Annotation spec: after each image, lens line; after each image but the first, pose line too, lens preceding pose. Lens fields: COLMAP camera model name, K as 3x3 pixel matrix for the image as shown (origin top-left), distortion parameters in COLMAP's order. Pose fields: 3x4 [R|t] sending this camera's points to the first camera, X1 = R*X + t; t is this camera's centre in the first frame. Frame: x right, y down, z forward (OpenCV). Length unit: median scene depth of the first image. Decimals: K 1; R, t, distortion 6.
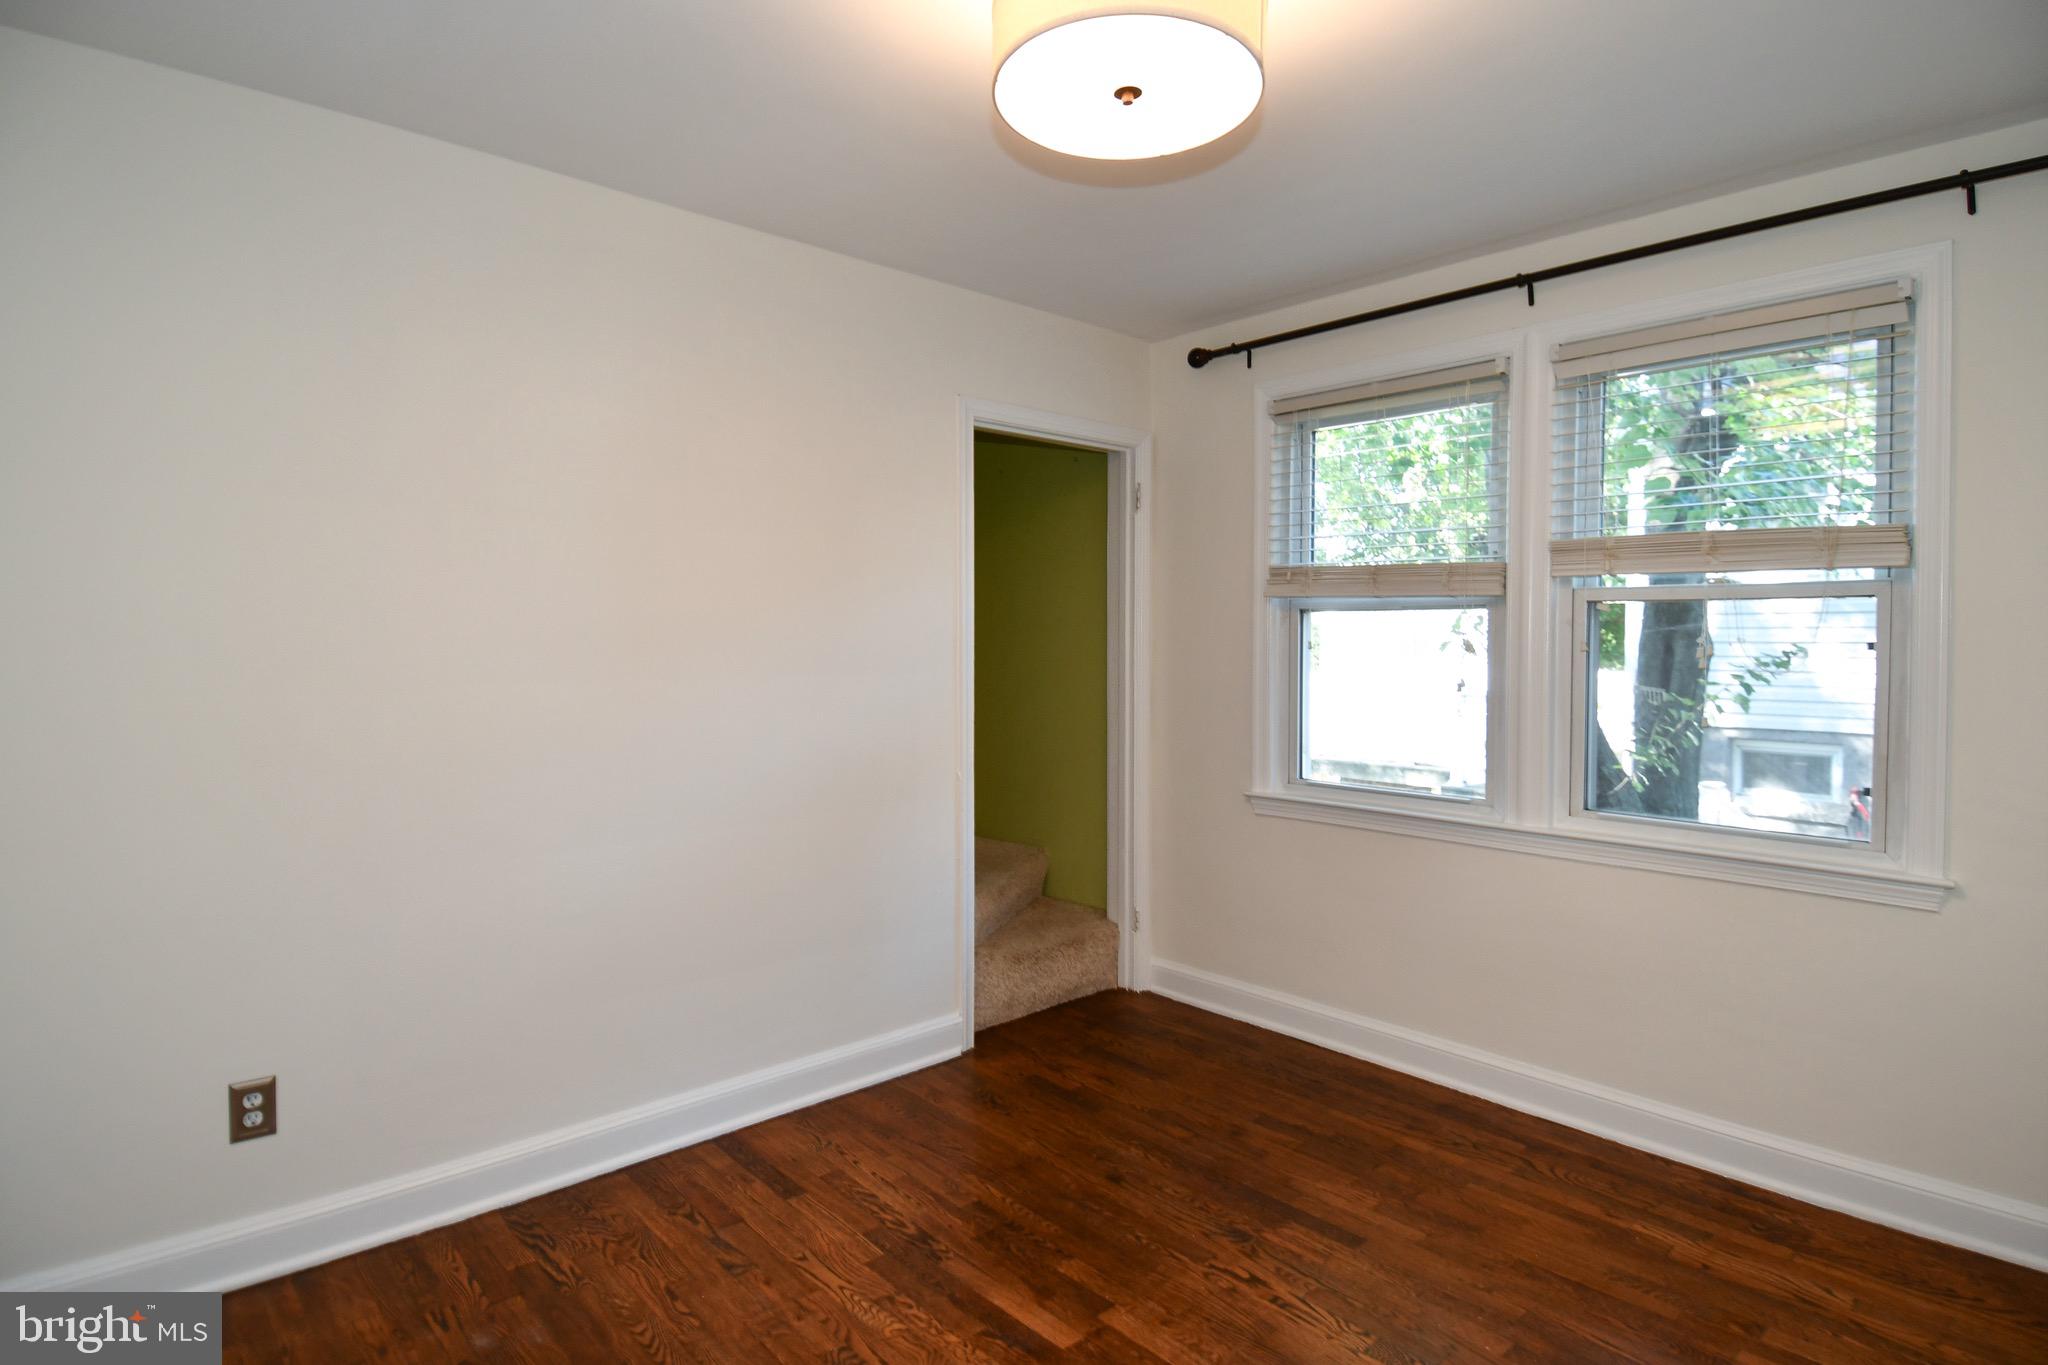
lens RADIAL K [[1091.7, 0, 1092.1], [0, 1091.7, 651.4], [0, 0, 1]] dist [0.046634, -0.049885]
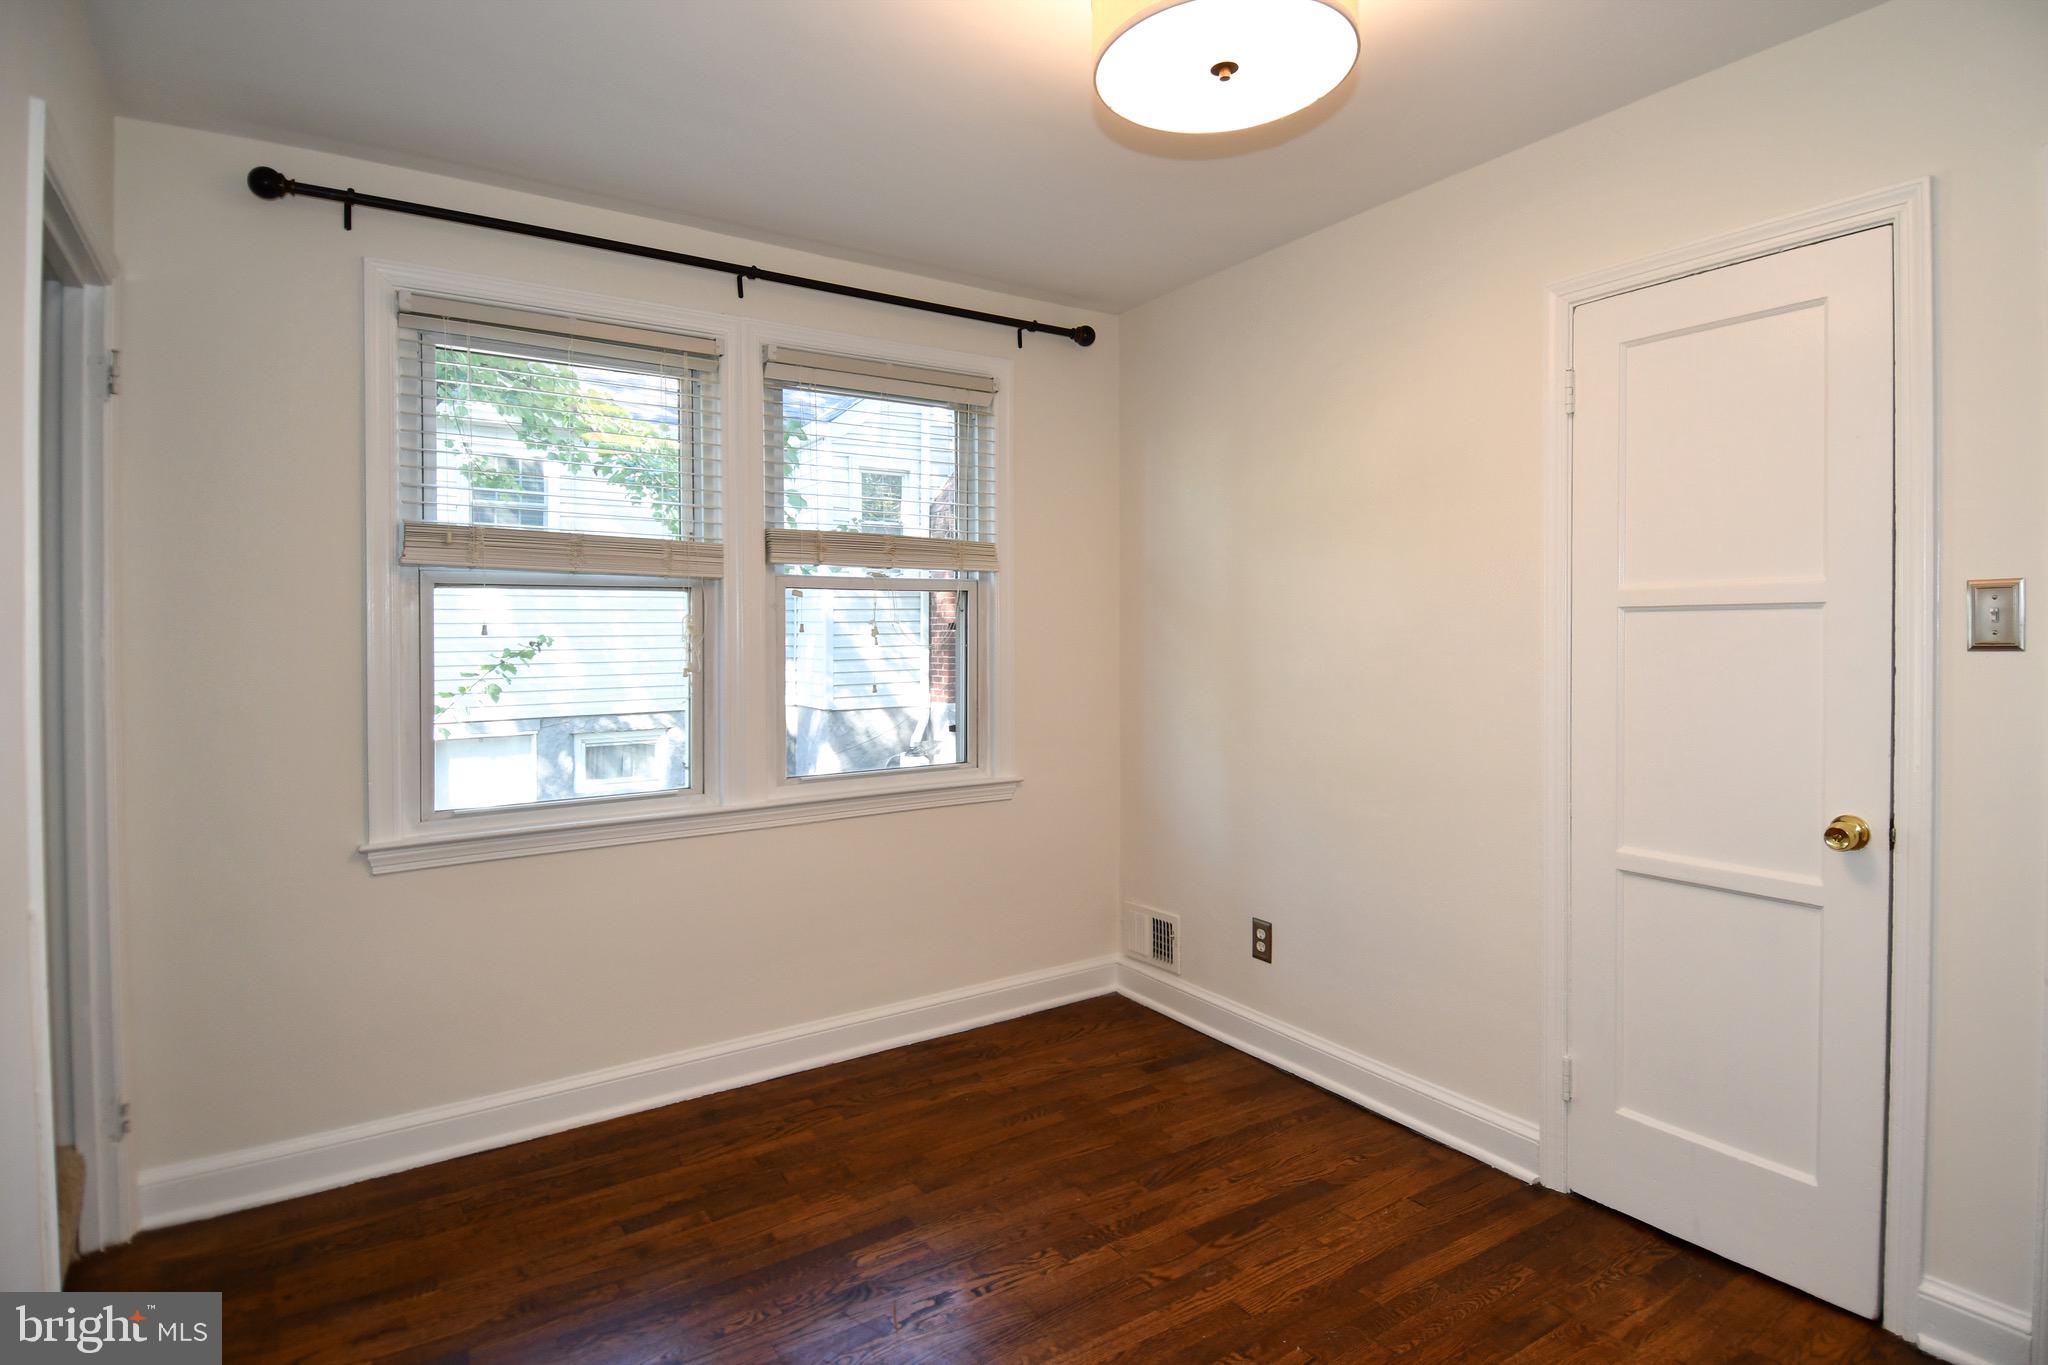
lens RADIAL K [[1056.0, 0, 1061.1], [0, 1056.0, 646.3], [0, 0, 1]] dist [0.046110, -0.042267]
pose [[0.178794, -0.016992, 0.983740, -0.543763], [0.025853, 0.999587, 0.012567, 0.006873], [-0.983547, 0.023186, 0.179159, 0.550564]]
